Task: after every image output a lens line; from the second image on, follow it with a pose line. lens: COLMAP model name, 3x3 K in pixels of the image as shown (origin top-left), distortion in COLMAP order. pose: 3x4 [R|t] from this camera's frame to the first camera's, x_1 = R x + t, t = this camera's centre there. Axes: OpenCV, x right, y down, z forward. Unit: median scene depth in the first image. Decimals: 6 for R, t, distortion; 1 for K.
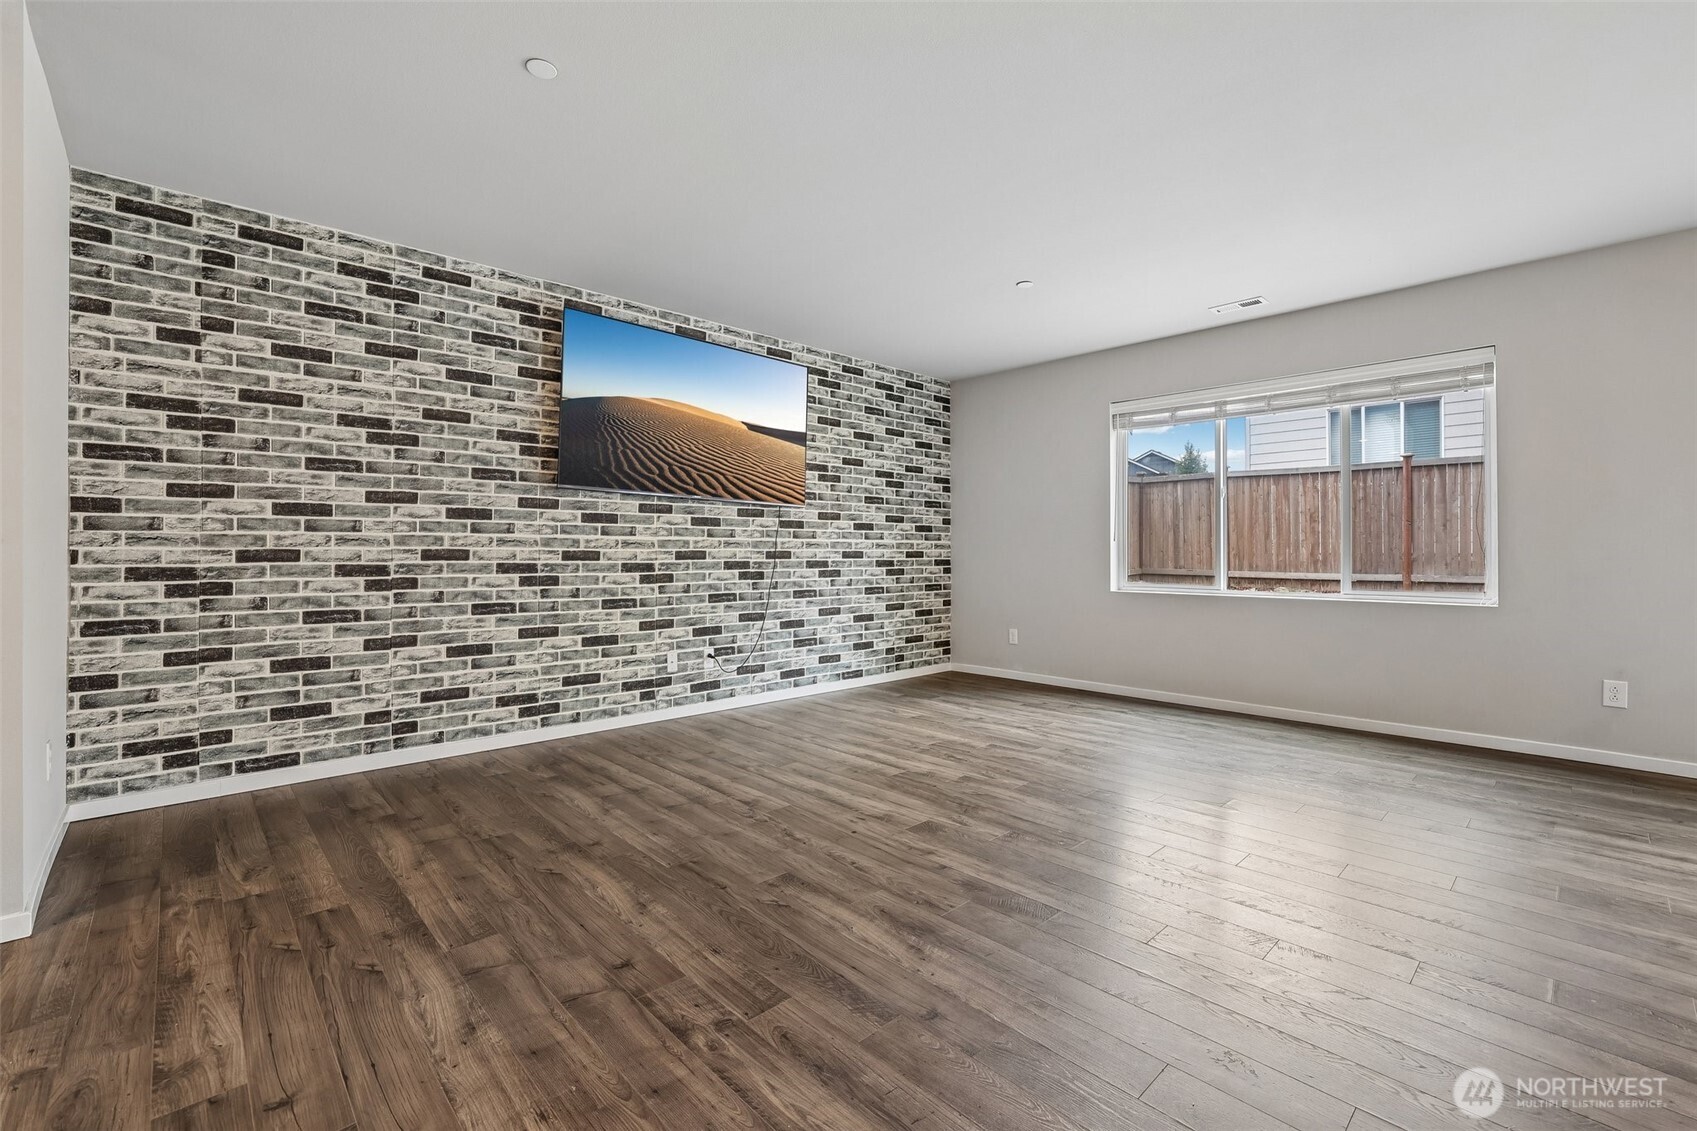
lens RADIAL K [[736.6, 0, 849.5], [0, 736.6, 547.2], [0, 0, 1]] dist [-0.059099, 0.032734]
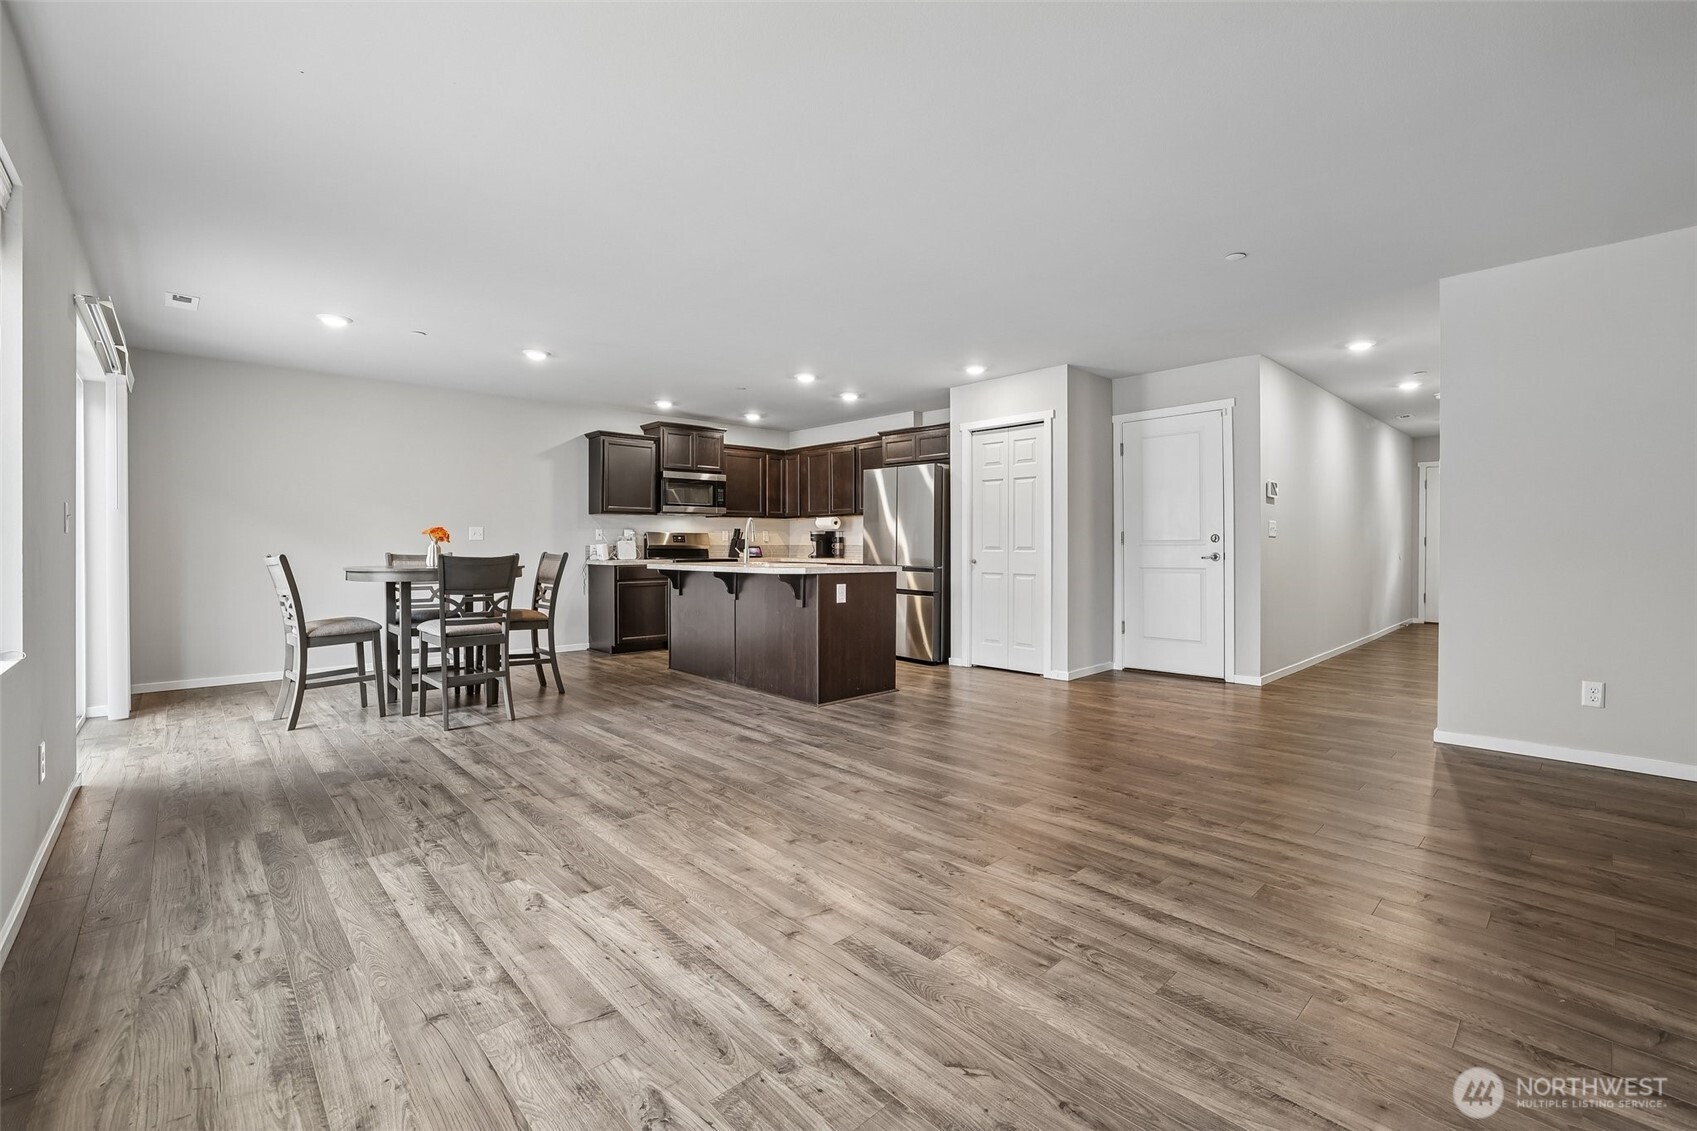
lens RADIAL K [[731.4, 0, 850.8], [0, 731.4, 547.4], [0, 0, 1]] dist [-0.048097, 0.017977]
pose [[-0.999997, 0.000724, 0.002218, 0.216818], [0.000724, 1.000000, -0.000171, -0.002107], [-0.002218, -0.000169, -0.999998, 1.301938]]
